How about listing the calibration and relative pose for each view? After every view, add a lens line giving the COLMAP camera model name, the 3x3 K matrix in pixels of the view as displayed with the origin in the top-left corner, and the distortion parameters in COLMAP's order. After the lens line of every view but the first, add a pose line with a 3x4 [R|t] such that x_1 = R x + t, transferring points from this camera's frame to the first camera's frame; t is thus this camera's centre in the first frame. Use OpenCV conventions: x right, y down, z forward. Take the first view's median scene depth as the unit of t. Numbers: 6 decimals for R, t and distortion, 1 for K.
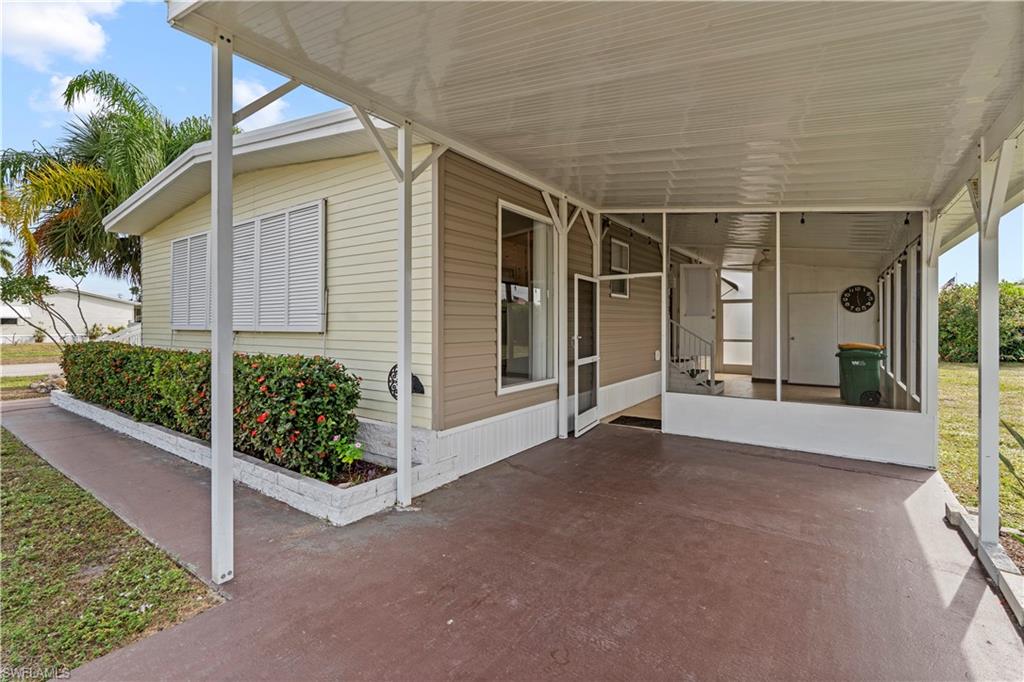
lens RADIAL K [[463.0, 0, 507.7], [0, 463.0, 326.1], [0, 0, 1]] dist [0.000061, -0.000236]
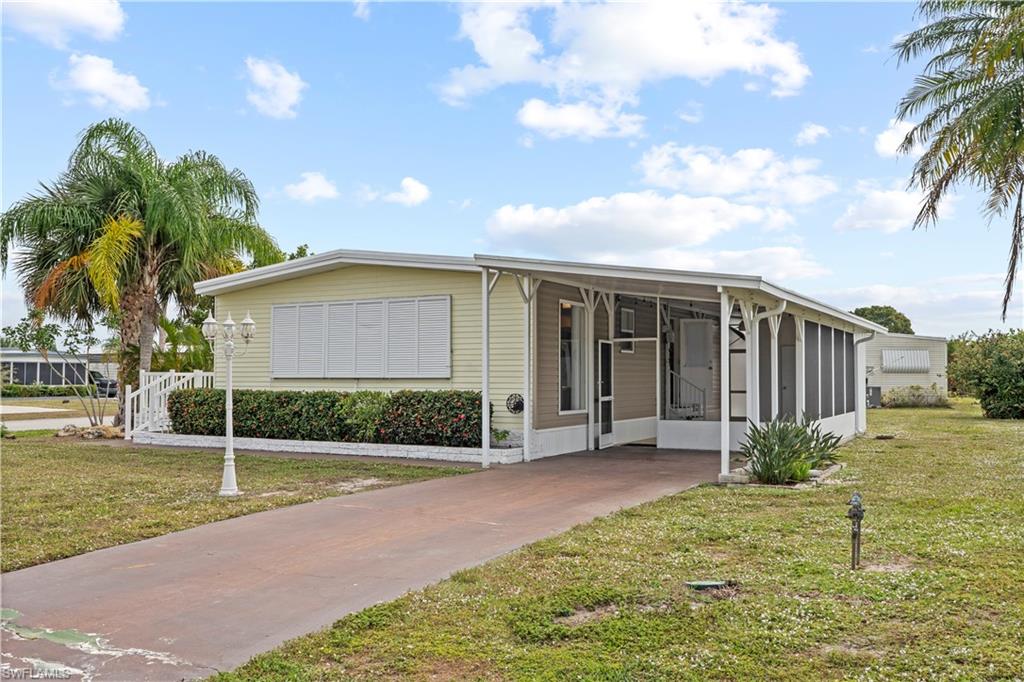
lens RADIAL K [[885.2, 0, 512.0], [0, 885.2, 341.0], [0, 0, 1]] dist [0.006659, -0.000895]
pose [[0.992735, 0.006395, 0.120151, -0.463409], [-0.001146, 0.999044, -0.043704, 0.016192], [-0.120315, 0.043249, 0.991793, -1.747605]]
